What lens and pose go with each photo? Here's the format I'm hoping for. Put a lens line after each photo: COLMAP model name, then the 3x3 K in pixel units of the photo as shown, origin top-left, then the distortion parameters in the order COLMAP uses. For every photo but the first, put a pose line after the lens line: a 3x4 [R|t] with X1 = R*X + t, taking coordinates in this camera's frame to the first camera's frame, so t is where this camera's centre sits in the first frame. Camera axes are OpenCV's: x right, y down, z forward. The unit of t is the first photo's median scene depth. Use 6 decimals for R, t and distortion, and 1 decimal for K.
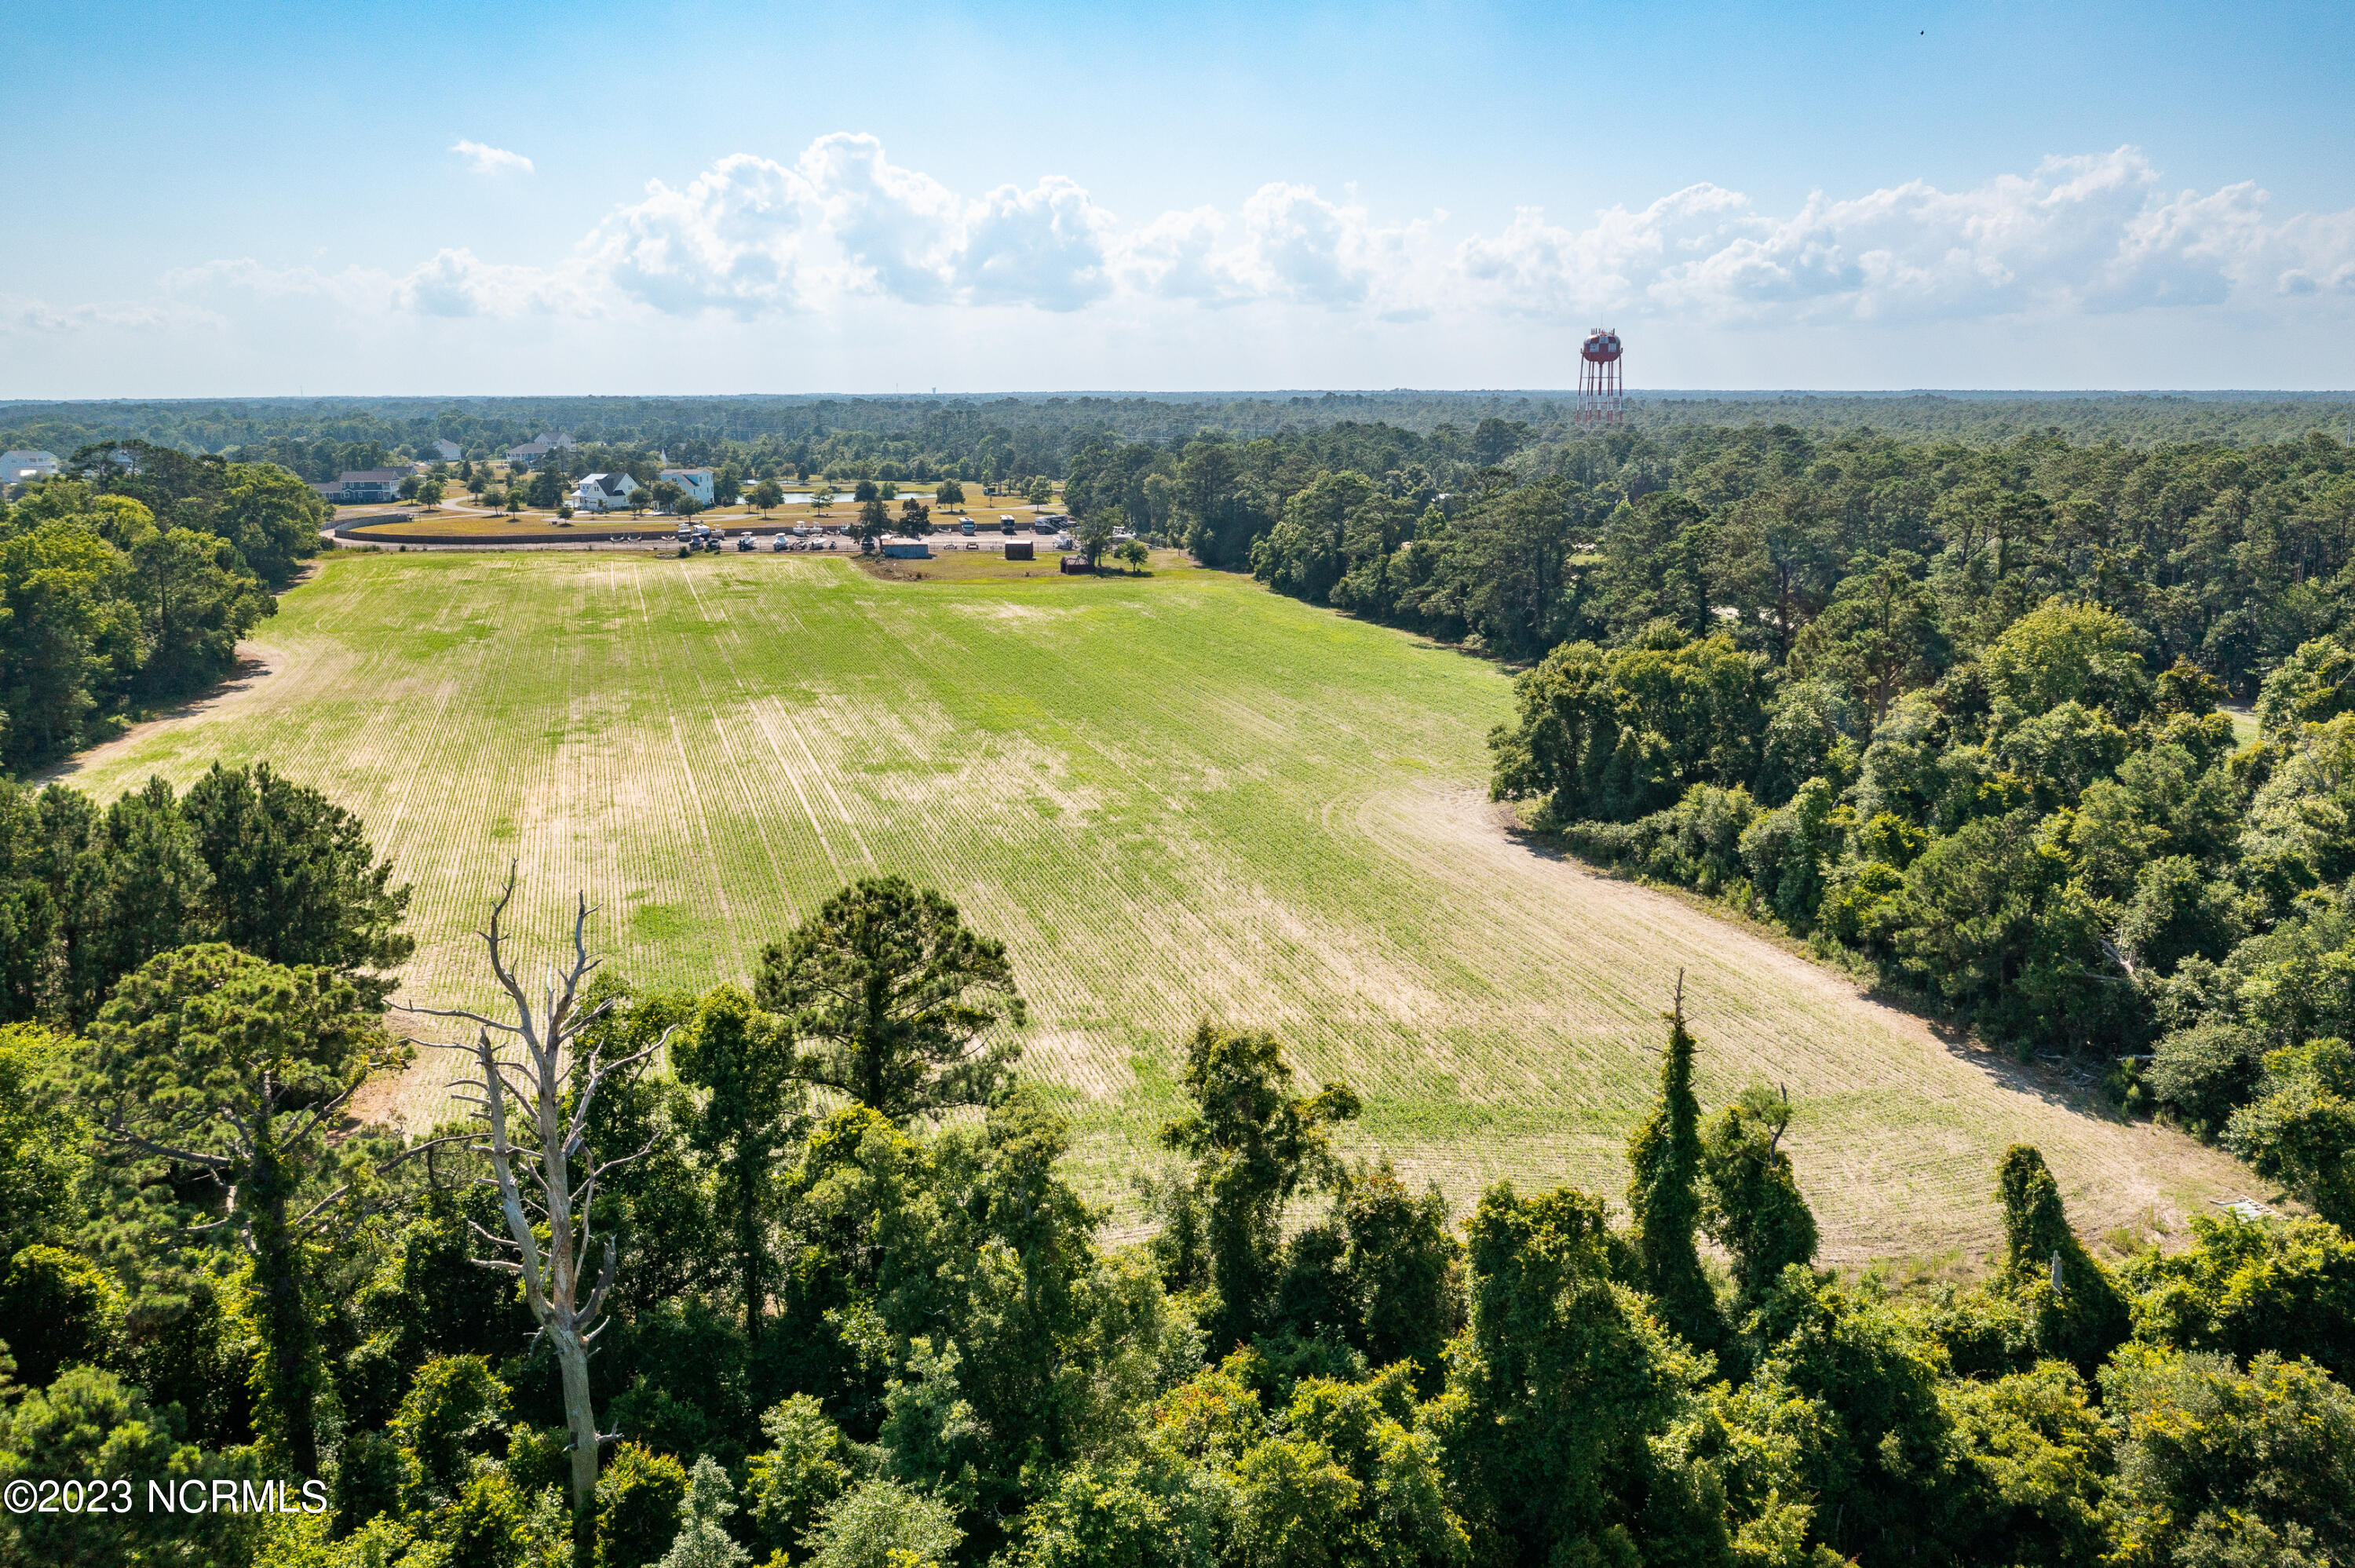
lens RADIAL K [[1863.9, 0, 1177.5], [0, 1863.9, 784.0], [0, 0, 1]] dist [-0.010444, -0.002350]
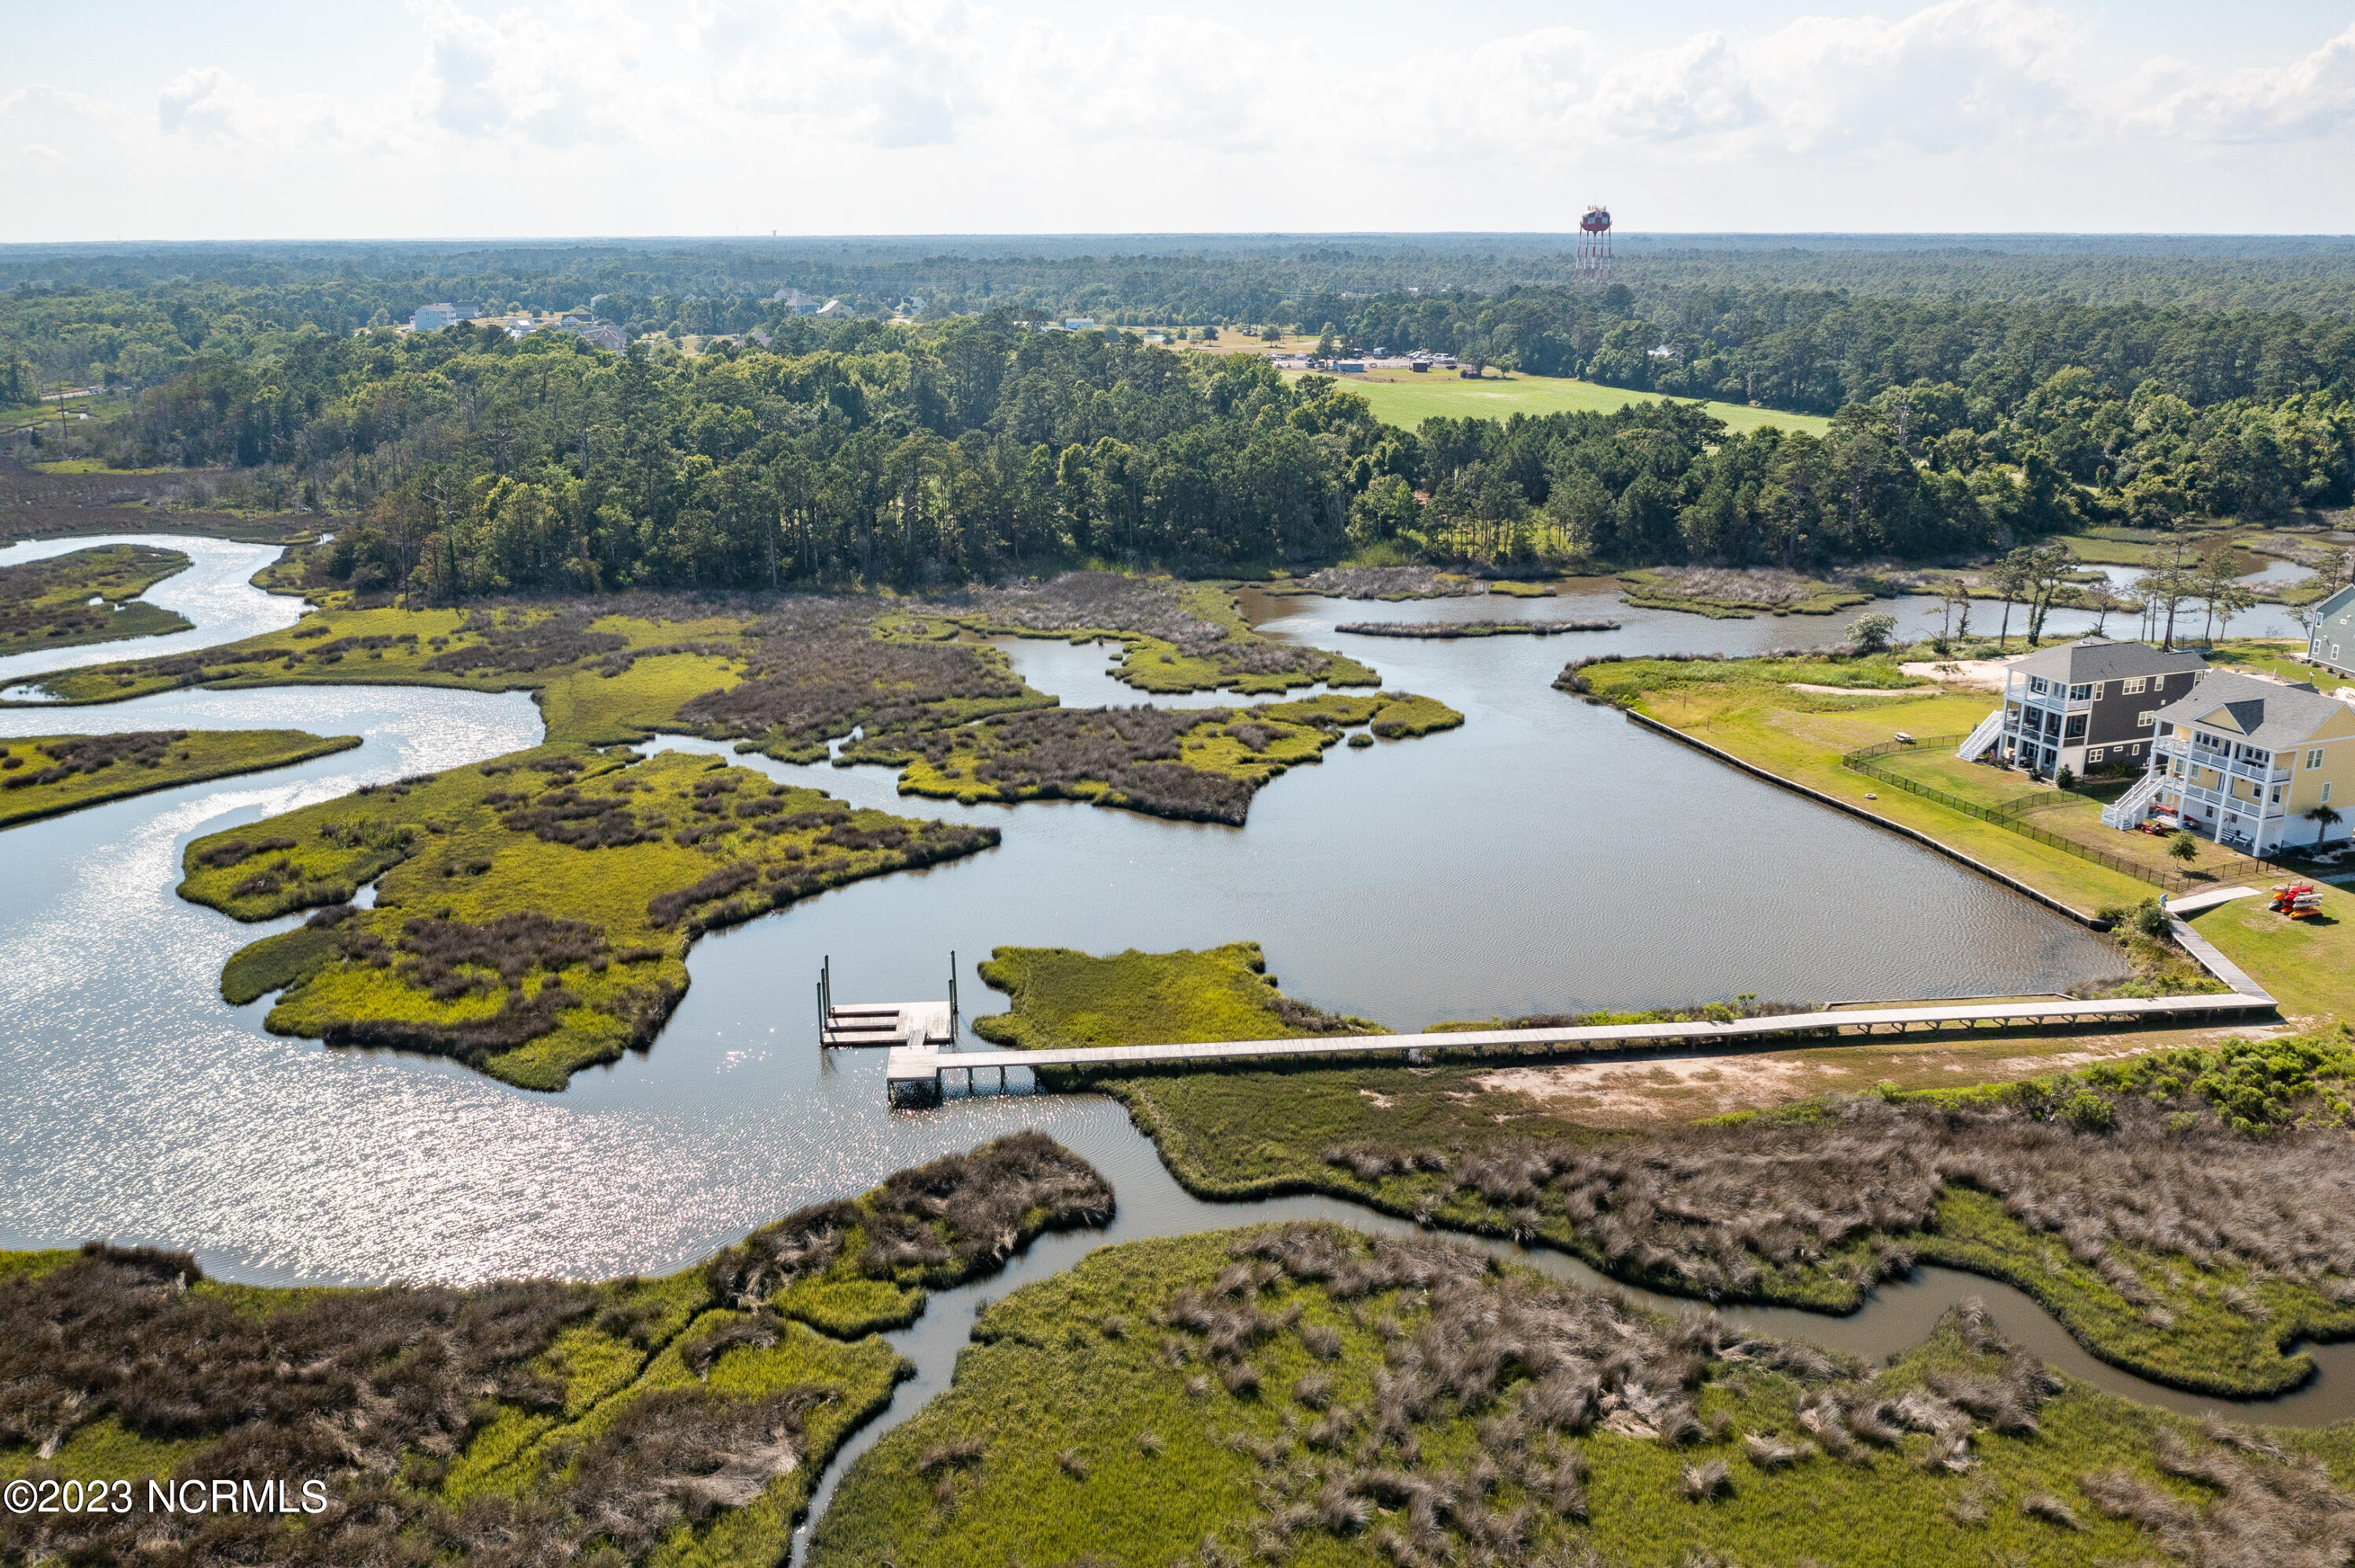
lens RADIAL K [[1899.0, 0, 1177.5], [0, 1899.0, 784.0], [0, 0, 1]] dist [-0.008544, -0.003792]
pose [[0.993680, -0.029262, 0.108366, -0.370194], [0.020715, 0.996646, 0.079168, 0.085081], [-0.110319, -0.076423, 0.990954, -0.547284]]
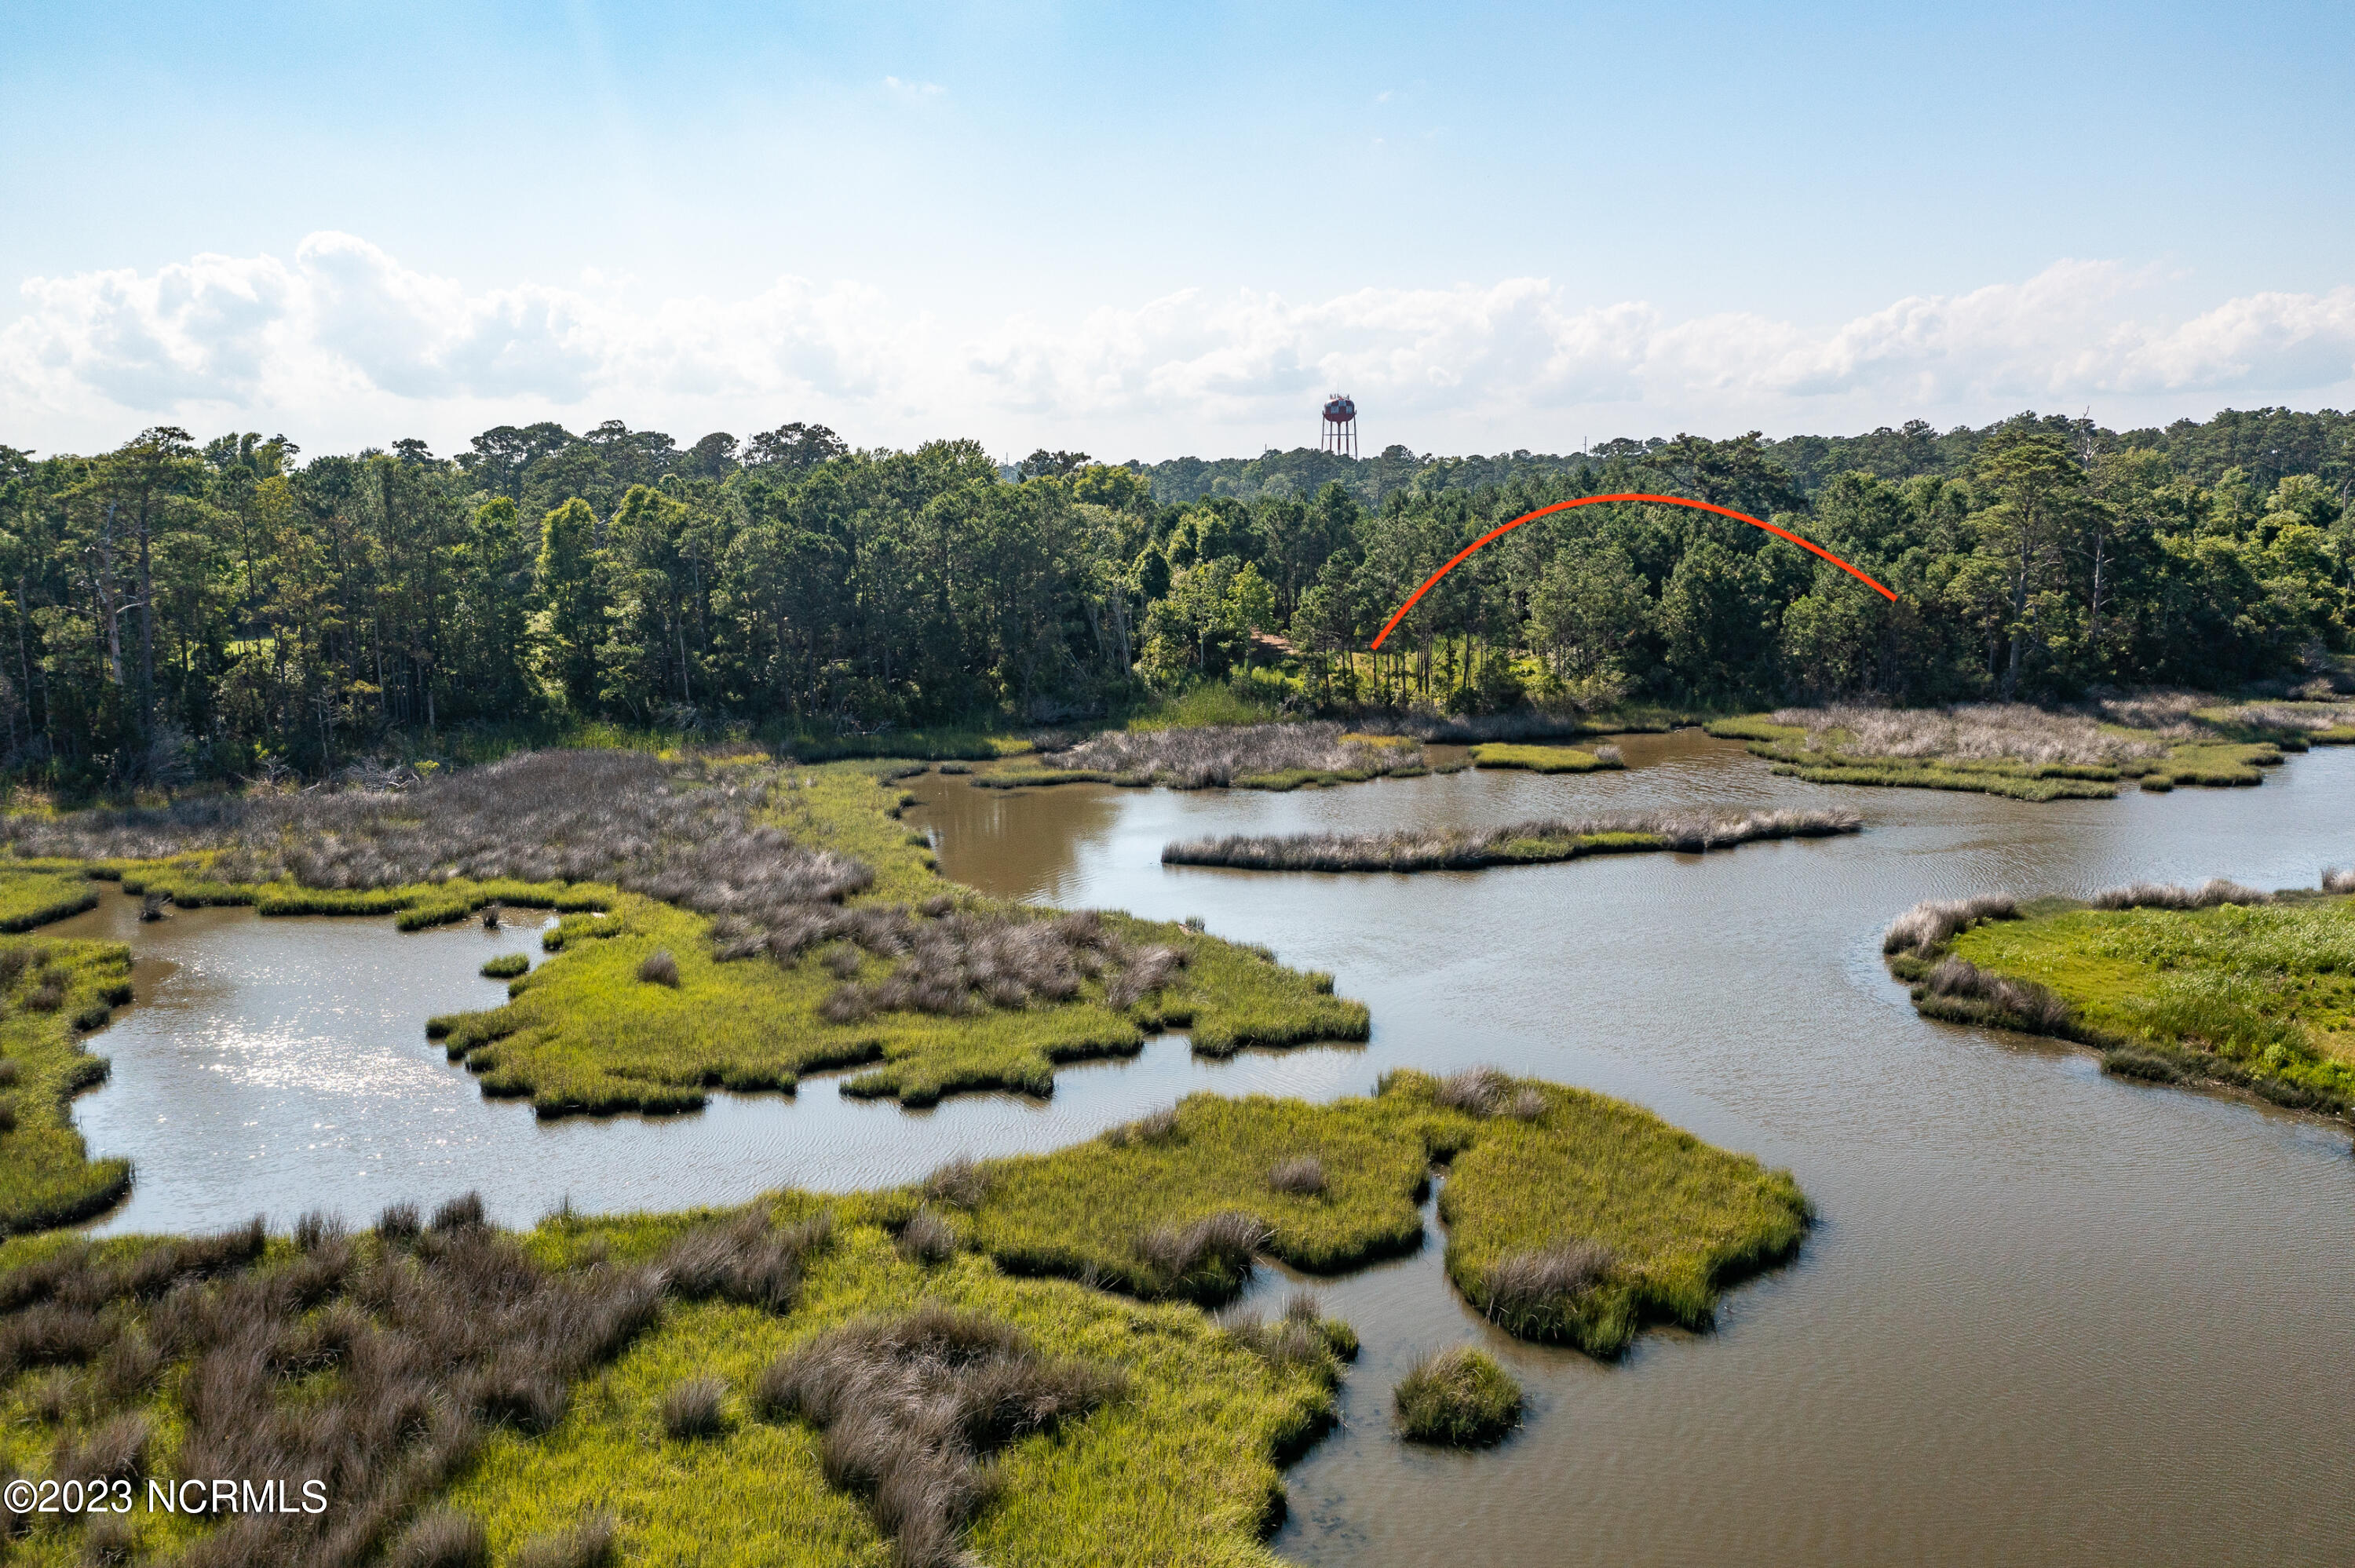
lens RADIAL K [[1863.9, 0, 1177.5], [0, 1863.9, 784.0], [0, 0, 1]] dist [-0.010444, -0.002350]
pose [[0.966024, -0.044468, 0.254599, -0.315156], [0.056907, 0.997508, -0.041702, 0.085401], [-0.252110, 0.054774, 0.966147, -0.209306]]
